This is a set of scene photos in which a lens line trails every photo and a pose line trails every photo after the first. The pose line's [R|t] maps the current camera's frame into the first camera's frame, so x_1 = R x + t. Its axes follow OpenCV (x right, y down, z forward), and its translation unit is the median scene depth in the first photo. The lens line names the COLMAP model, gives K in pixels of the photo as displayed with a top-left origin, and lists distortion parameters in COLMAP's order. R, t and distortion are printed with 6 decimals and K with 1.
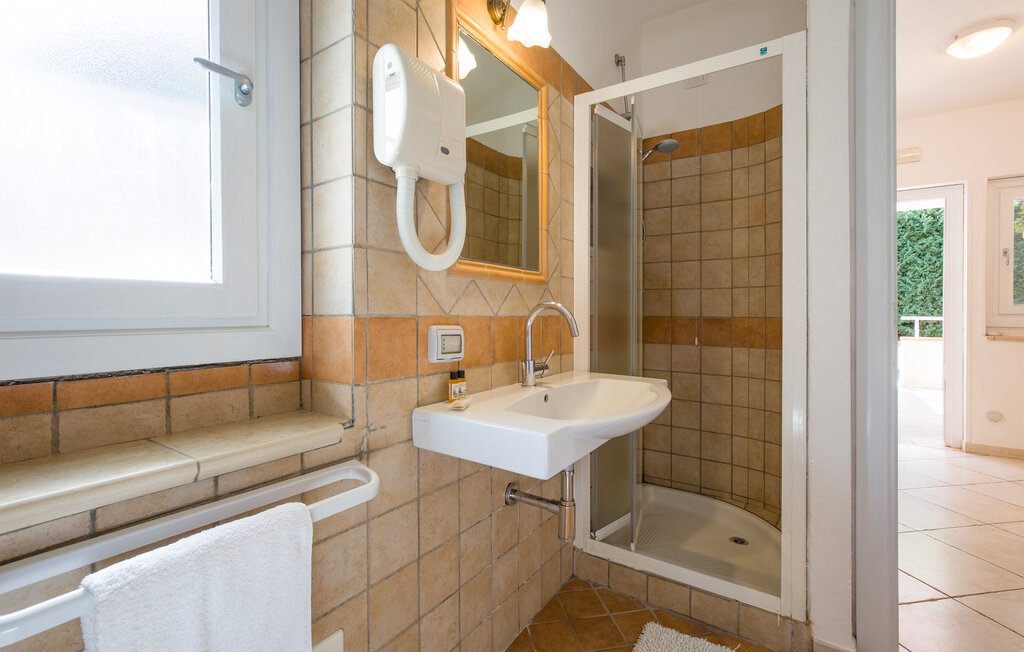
lens RADIAL K [[458.5, 0, 512.5], [0, 458.5, 317.5], [0, 0, 1]] dist [-0.024252, -0.000050]
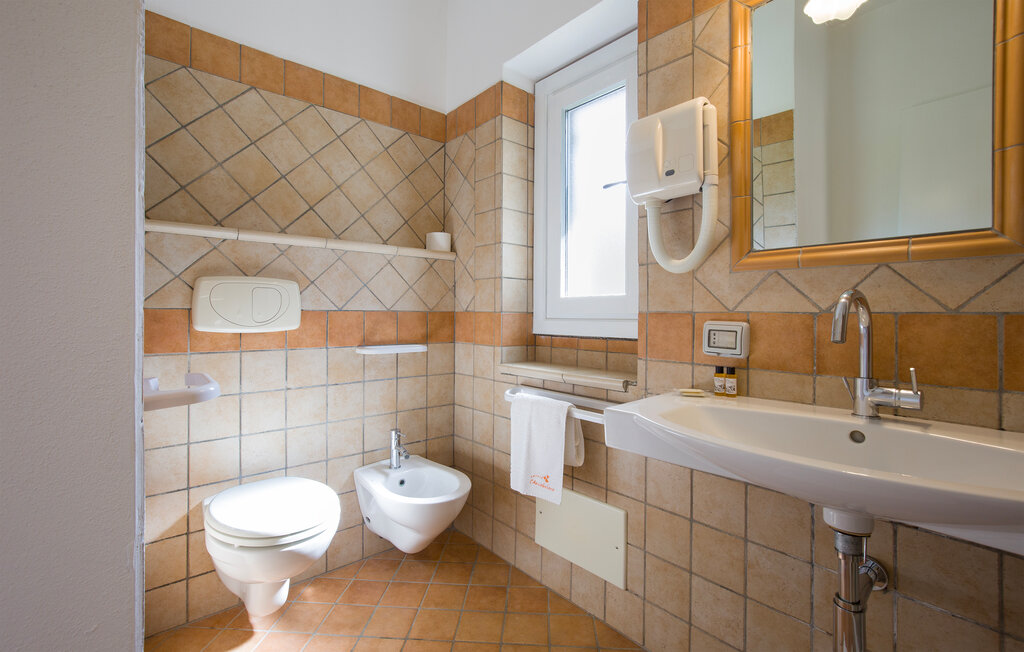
lens RADIAL K [[458.5, 0, 512.5], [0, 458.5, 317.5], [0, 0, 1]] dist [-0.024252, -0.000050]
pose [[-0.284925, 0.004722, -0.958538, 1.041857], [-0.008235, 0.999939, 0.007373, 0.005606], [0.958514, 0.009995, -0.284869, 0.888017]]
